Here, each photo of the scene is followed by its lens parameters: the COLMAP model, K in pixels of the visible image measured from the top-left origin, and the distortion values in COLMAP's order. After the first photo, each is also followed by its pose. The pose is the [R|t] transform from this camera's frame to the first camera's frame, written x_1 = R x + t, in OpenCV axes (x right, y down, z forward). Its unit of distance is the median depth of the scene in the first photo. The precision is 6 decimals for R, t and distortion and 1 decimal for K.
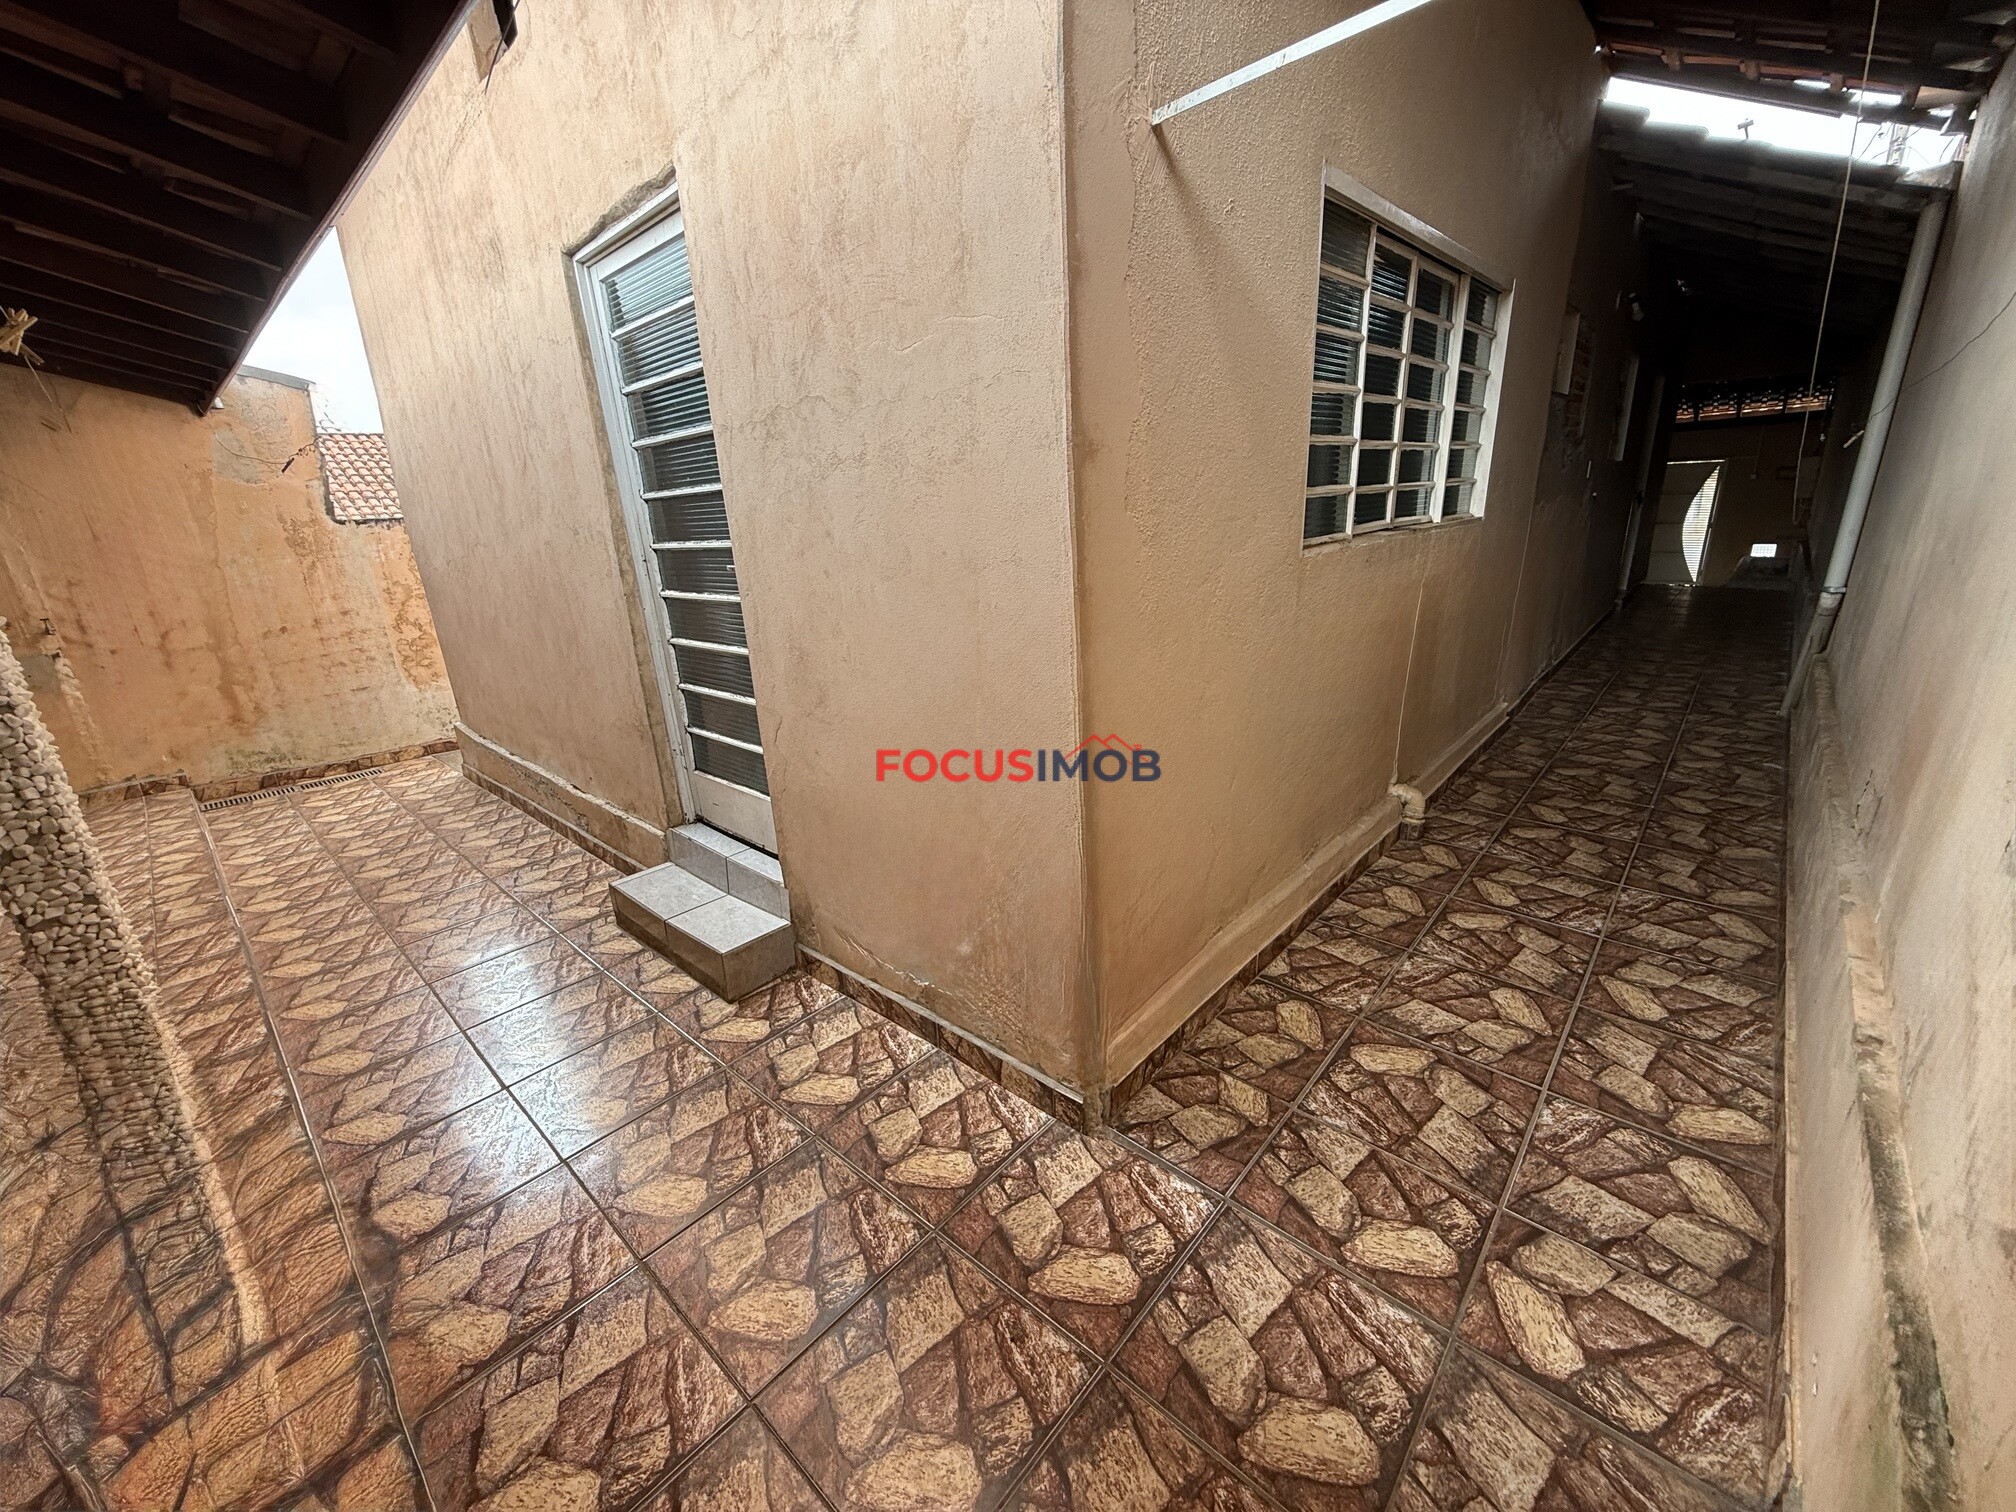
lens RADIAL K [[804.1, 0, 995.3], [0, 804.1, 751.5], [0, 0, 1]] dist [0.004864, 0.000679]
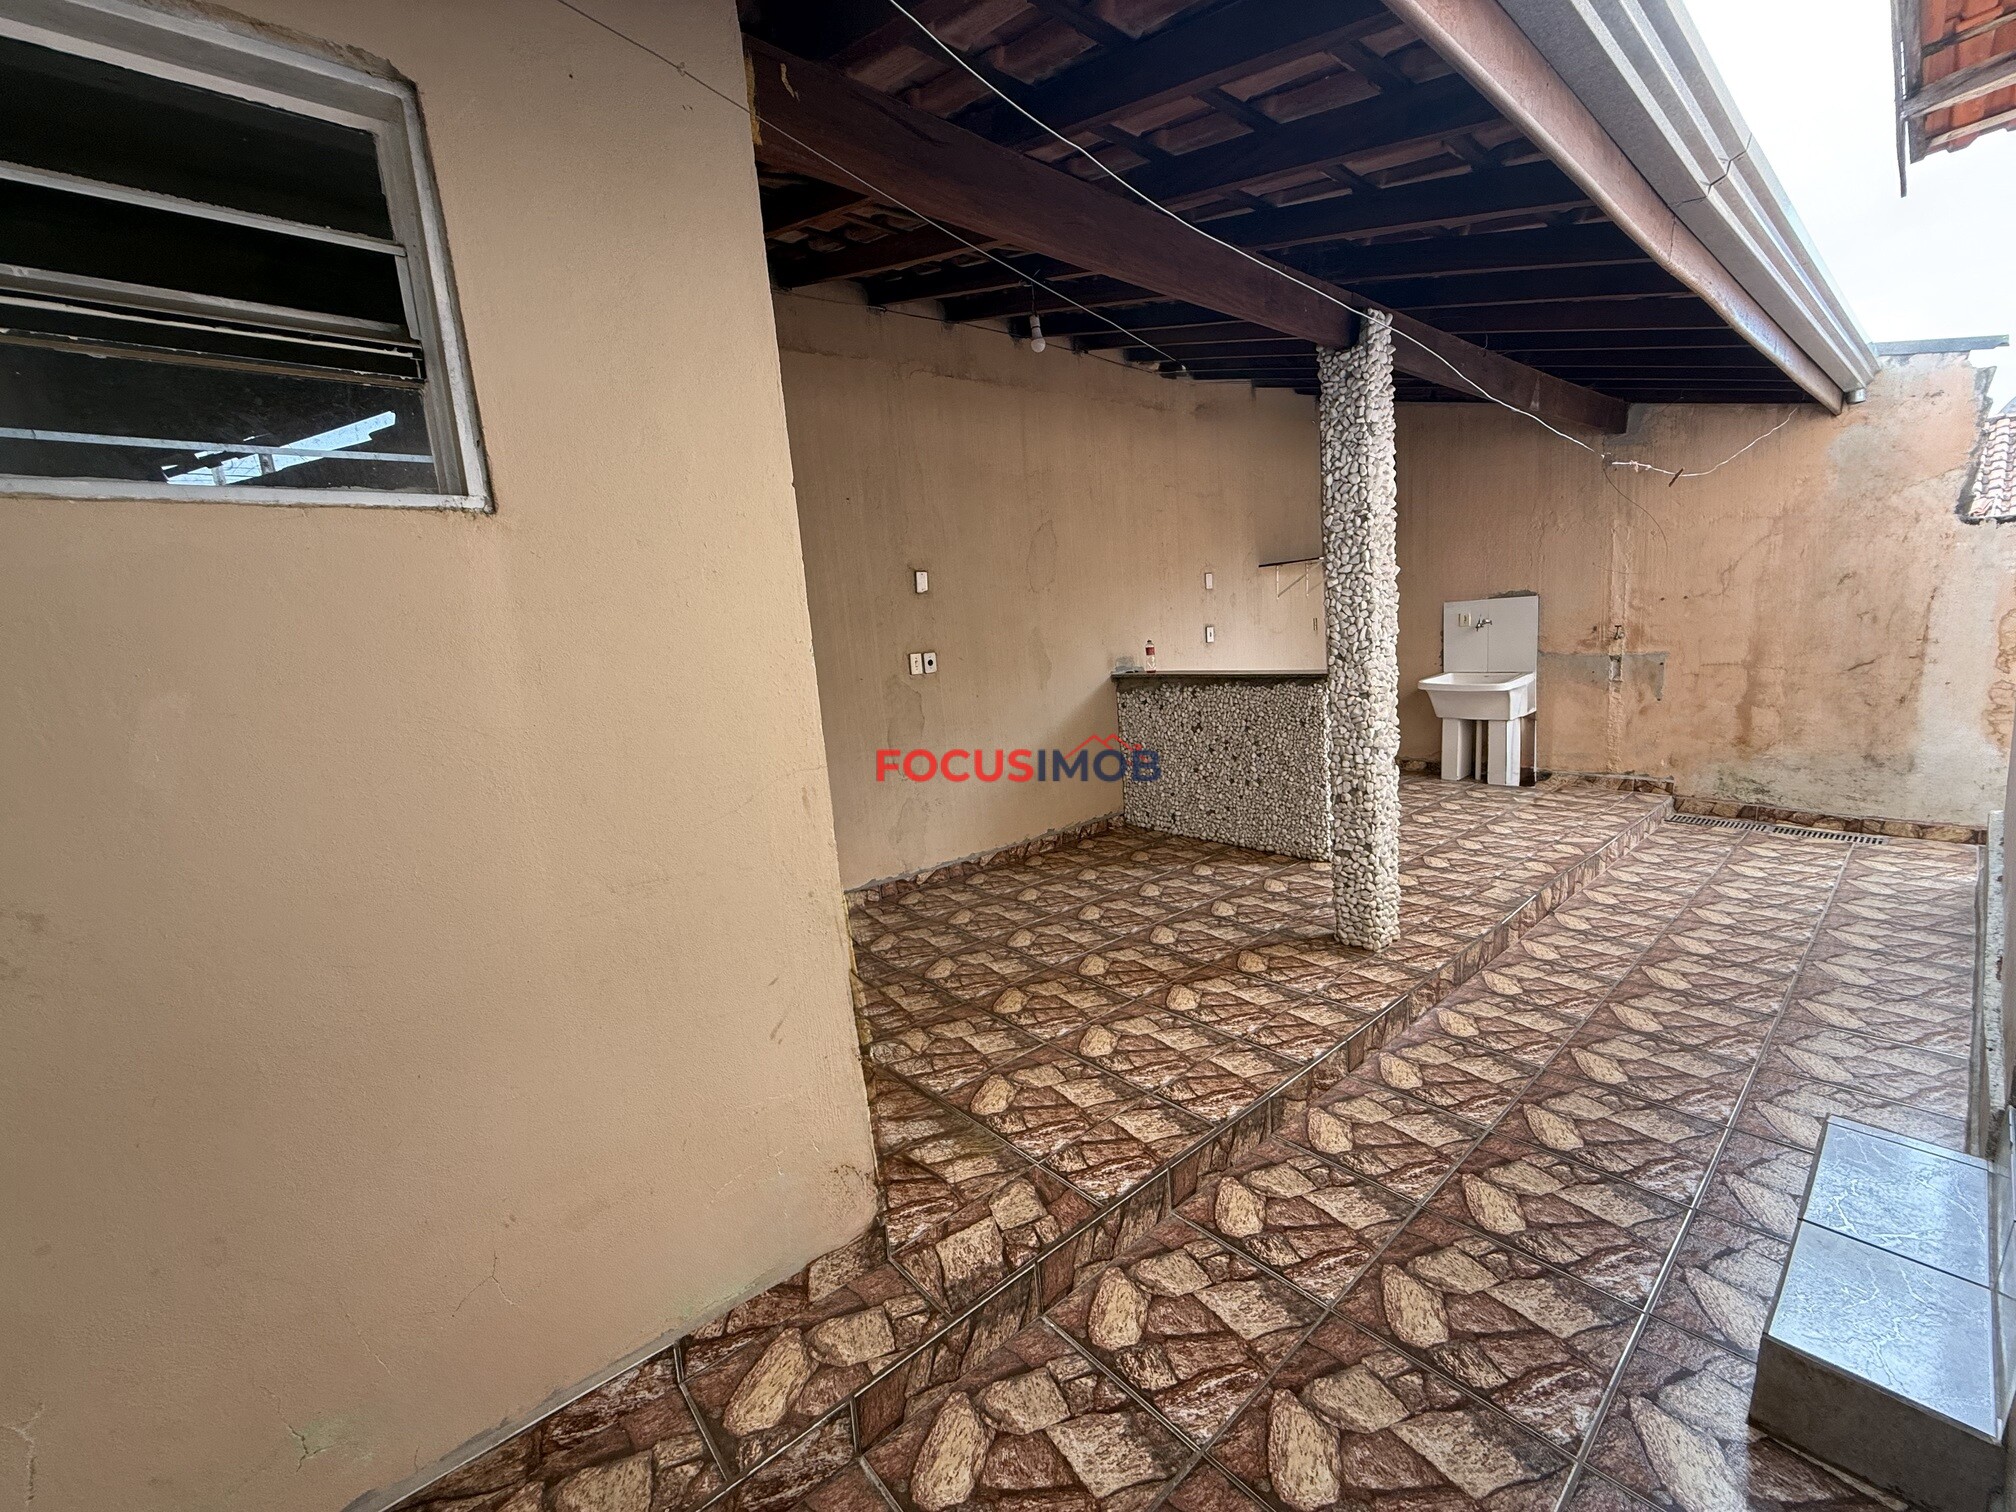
lens RADIAL K [[804.1, 0, 1006.0], [0, 804.1, 754.5], [0, 0, 1]] dist [0.004864, 0.000679]
pose [[-0.103878, 0.218171, -0.970366, 0.086238], [-0.216153, 0.947373, 0.236140, -0.074855], [0.970818, 0.234278, -0.051253, 0.258374]]
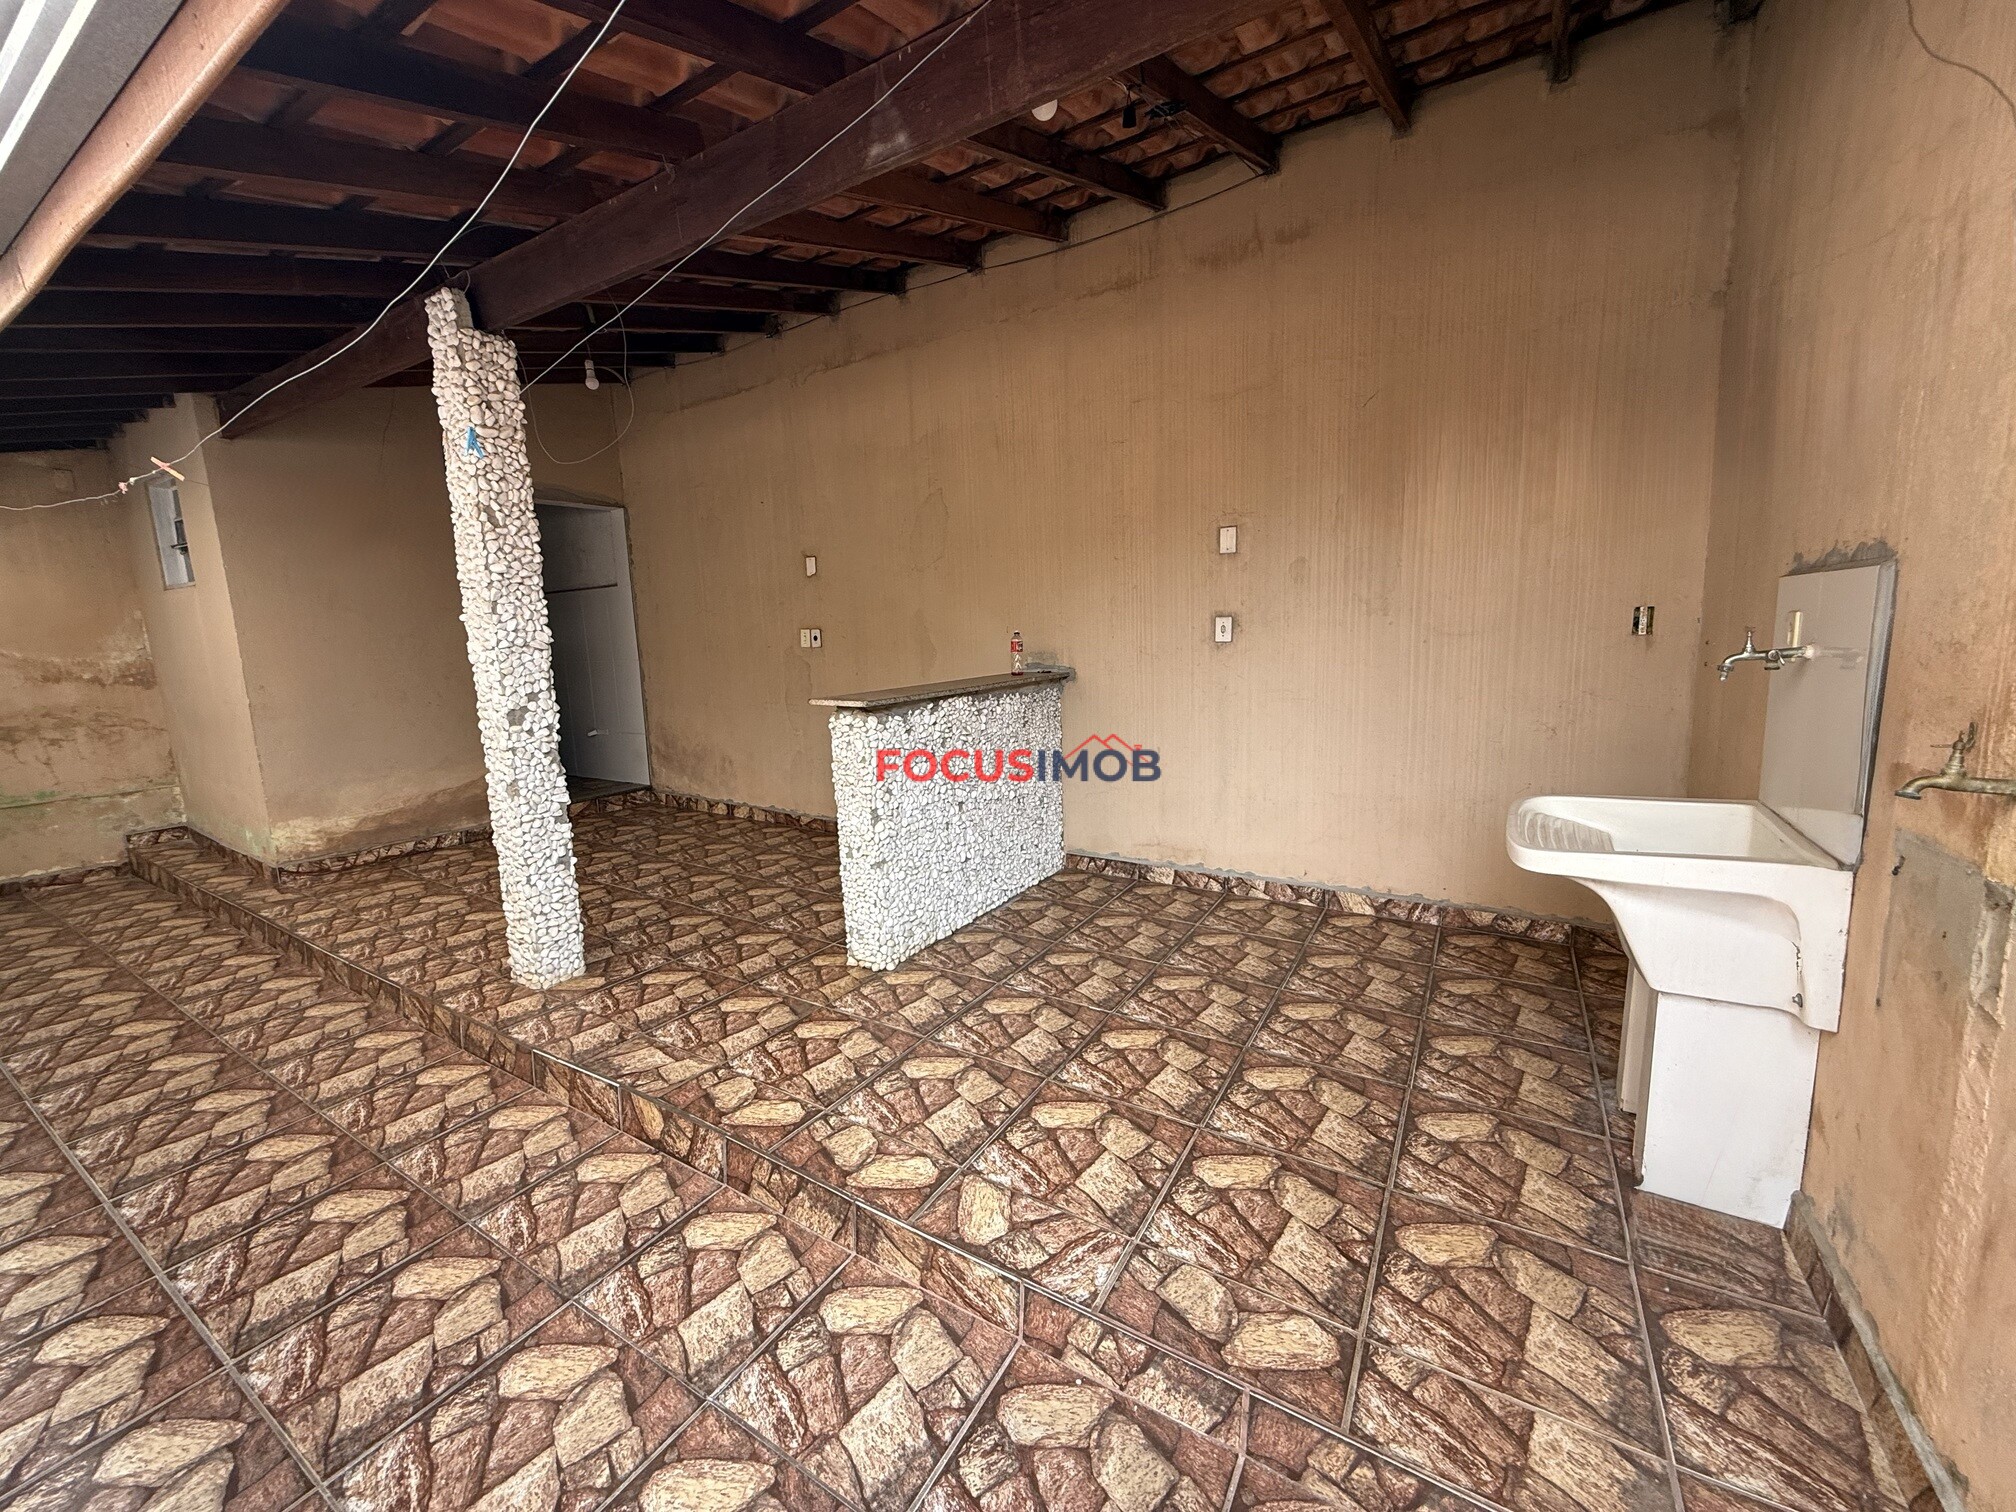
lens RADIAL K [[804.1, 0, 1013.5], [0, 804.1, 755.6], [0, 0, 1]] dist [0.004864, 0.000679]
pose [[-0.973729, 0.125610, -0.189929, -0.910722], [0.025453, 0.888903, 0.457388, -0.287033], [0.226281, 0.440538, -0.868748, 1.191800]]
